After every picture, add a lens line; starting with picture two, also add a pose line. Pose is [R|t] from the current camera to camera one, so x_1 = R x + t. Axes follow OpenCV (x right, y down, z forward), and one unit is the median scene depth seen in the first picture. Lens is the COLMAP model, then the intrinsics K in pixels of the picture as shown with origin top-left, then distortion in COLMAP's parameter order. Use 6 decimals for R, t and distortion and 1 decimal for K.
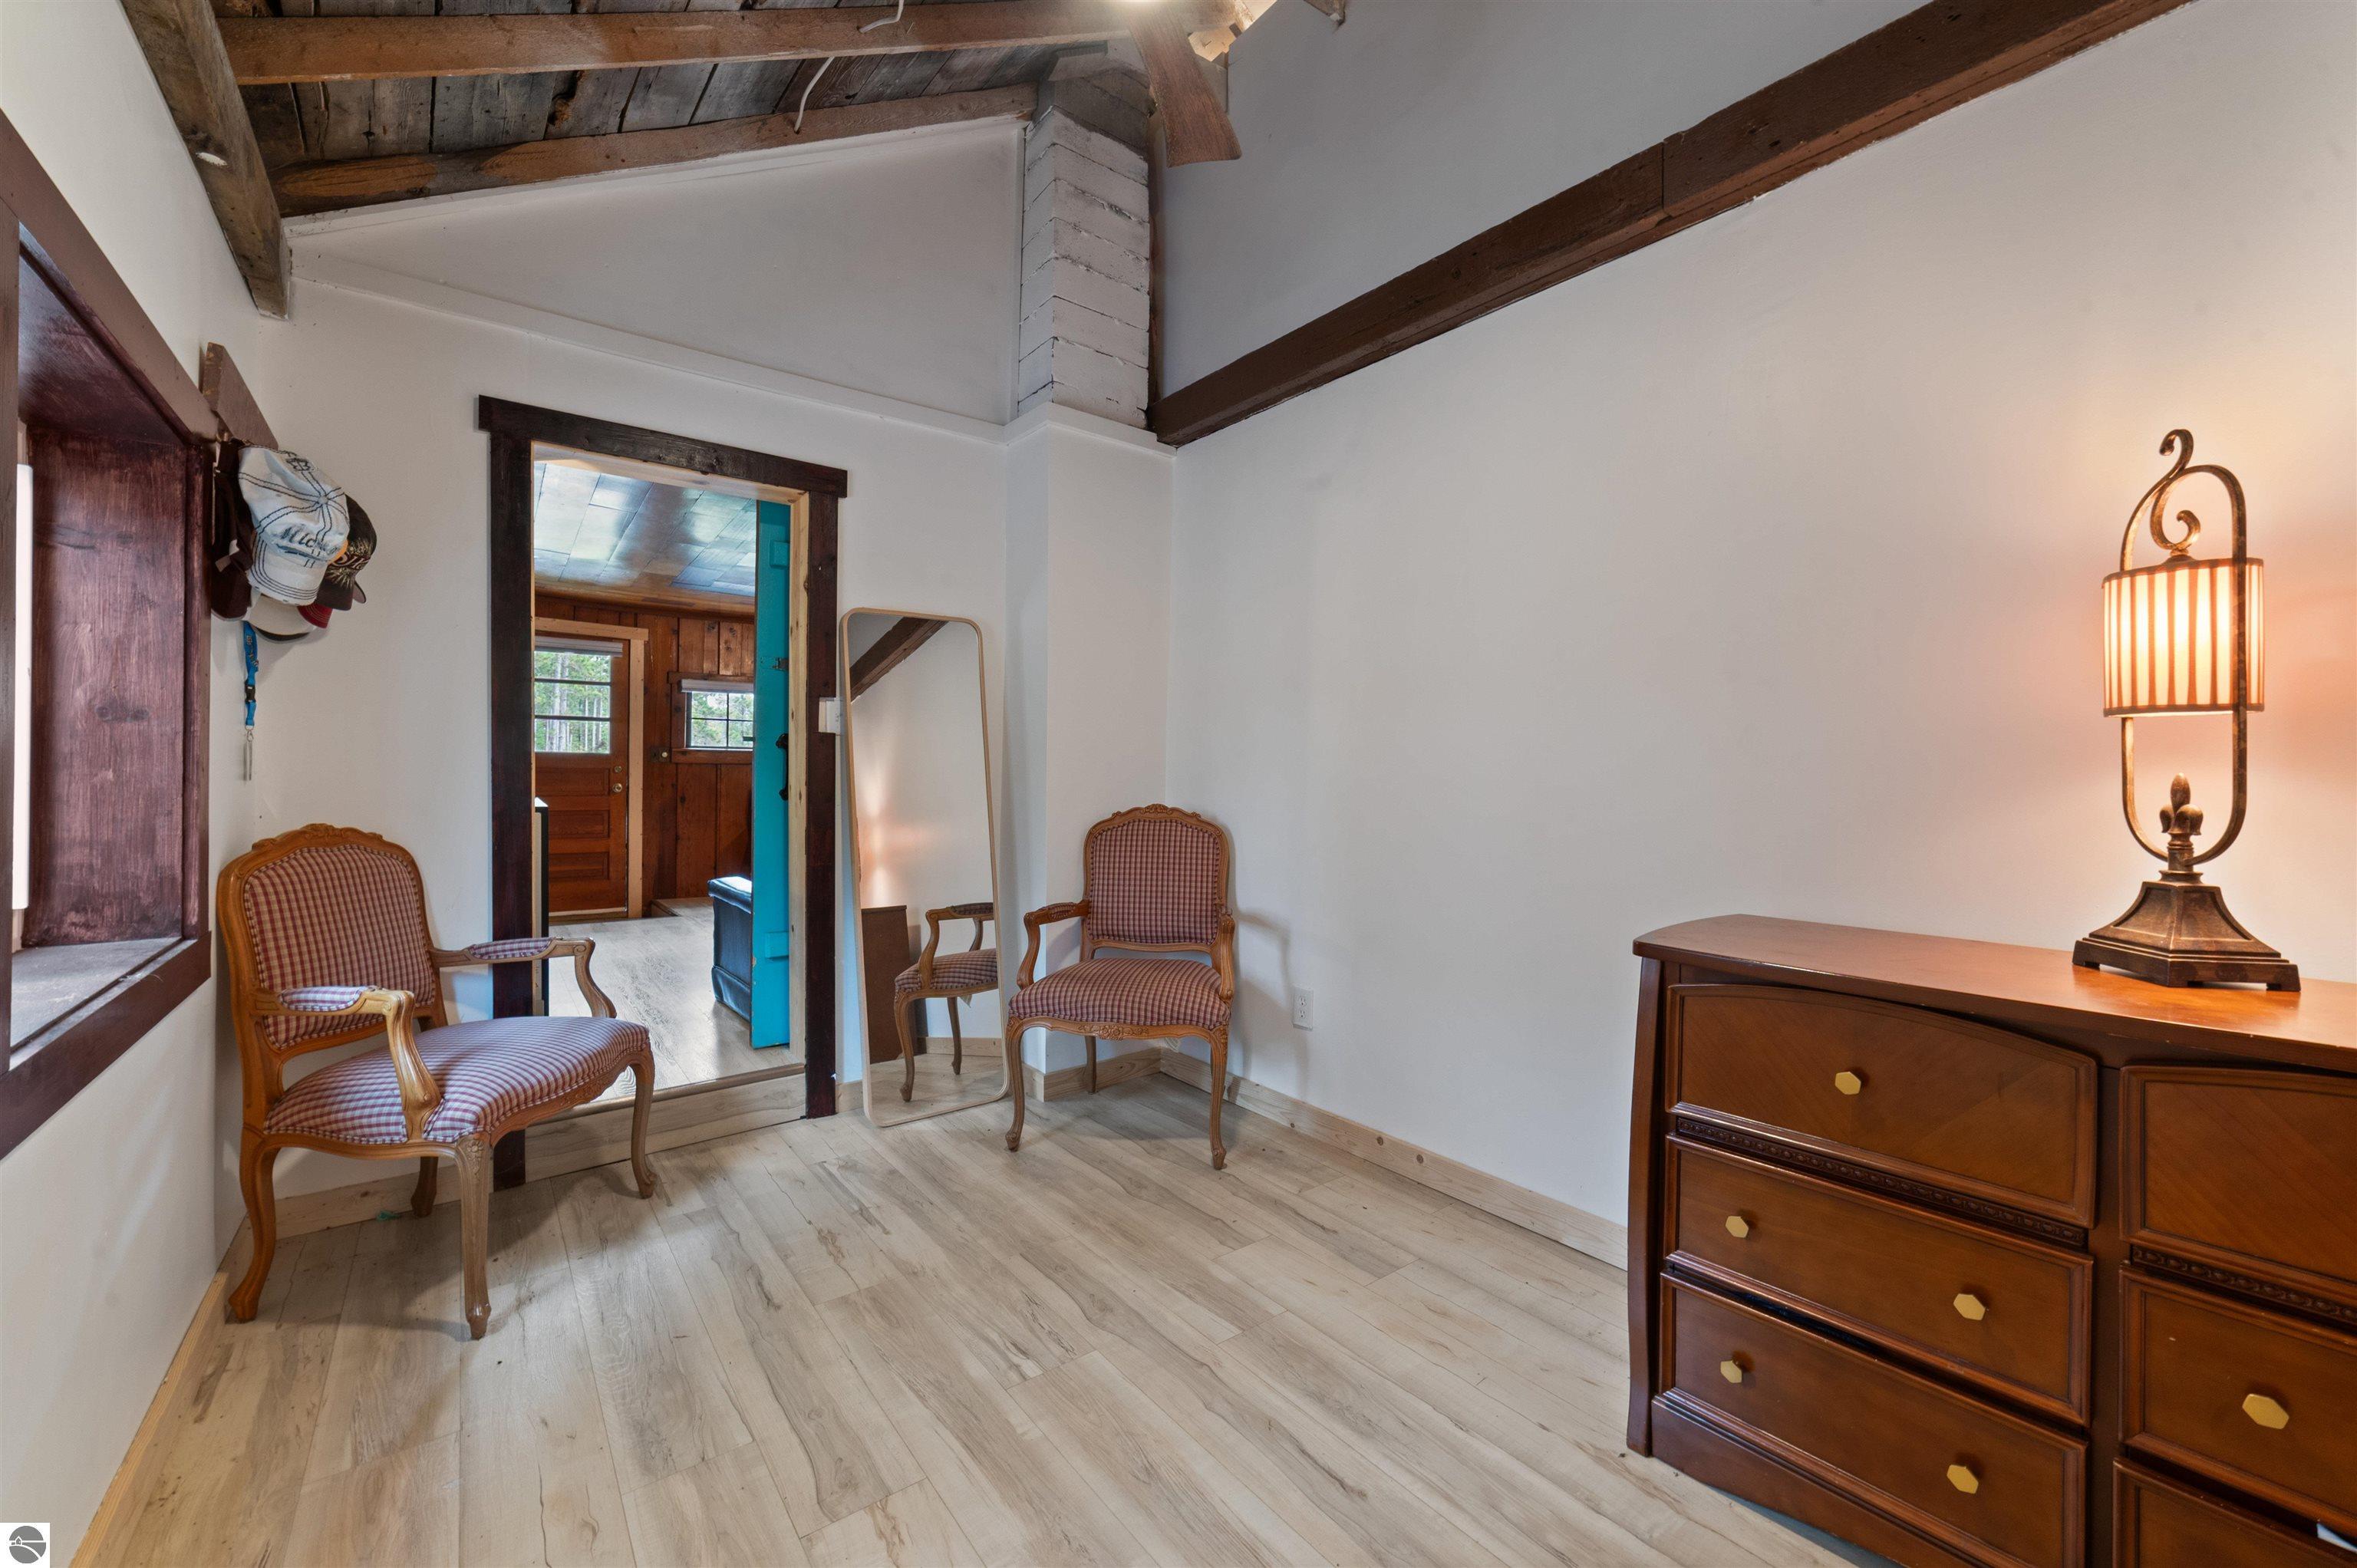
lens RADIAL K [[931.8, 0, 1177.4], [0, 931.8, 746.0], [0, 0, 1]] dist [-0.002199, 0.000009]
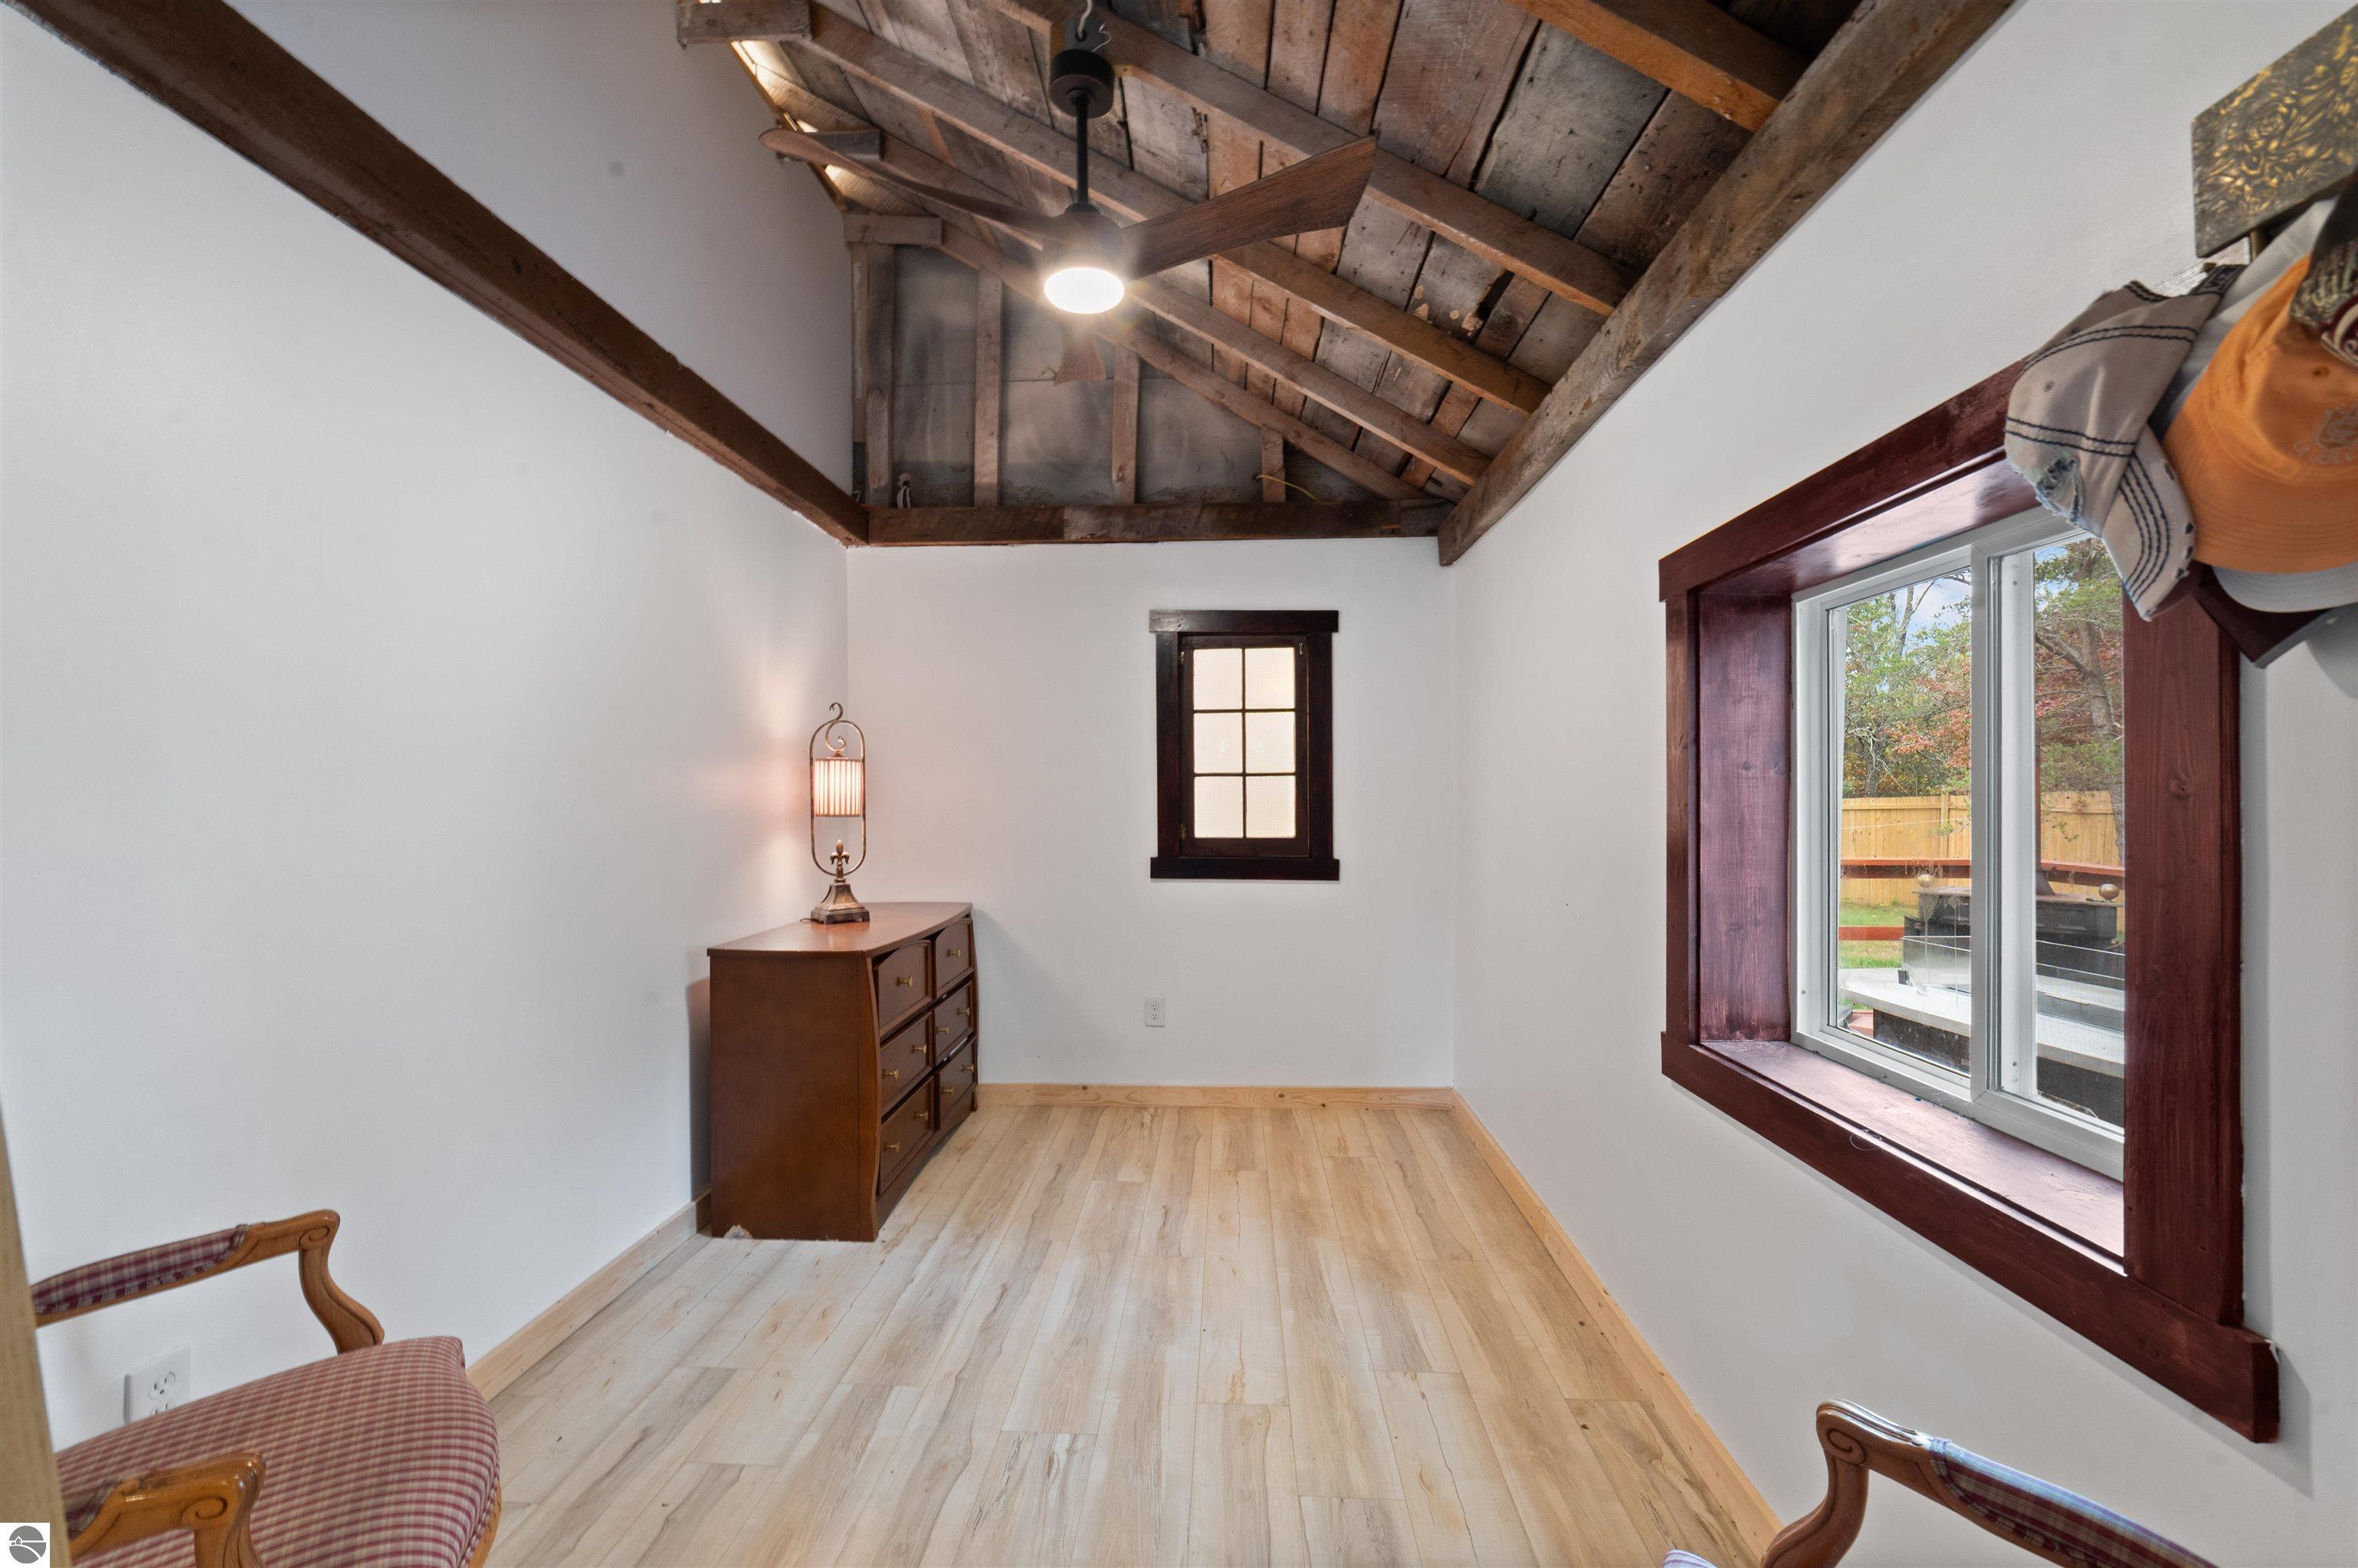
lens RADIAL K [[932.2, 0, 1177.9], [0, 932.2, 746.0], [0, 0, 1]] dist [-0.002199, 0.000009]
pose [[-0.756198, 0.044507, 0.652828, -1.196652], [-0.008278, 0.996954, -0.077557, -0.034252], [-0.654291, -0.064053, -0.753525, 2.159178]]
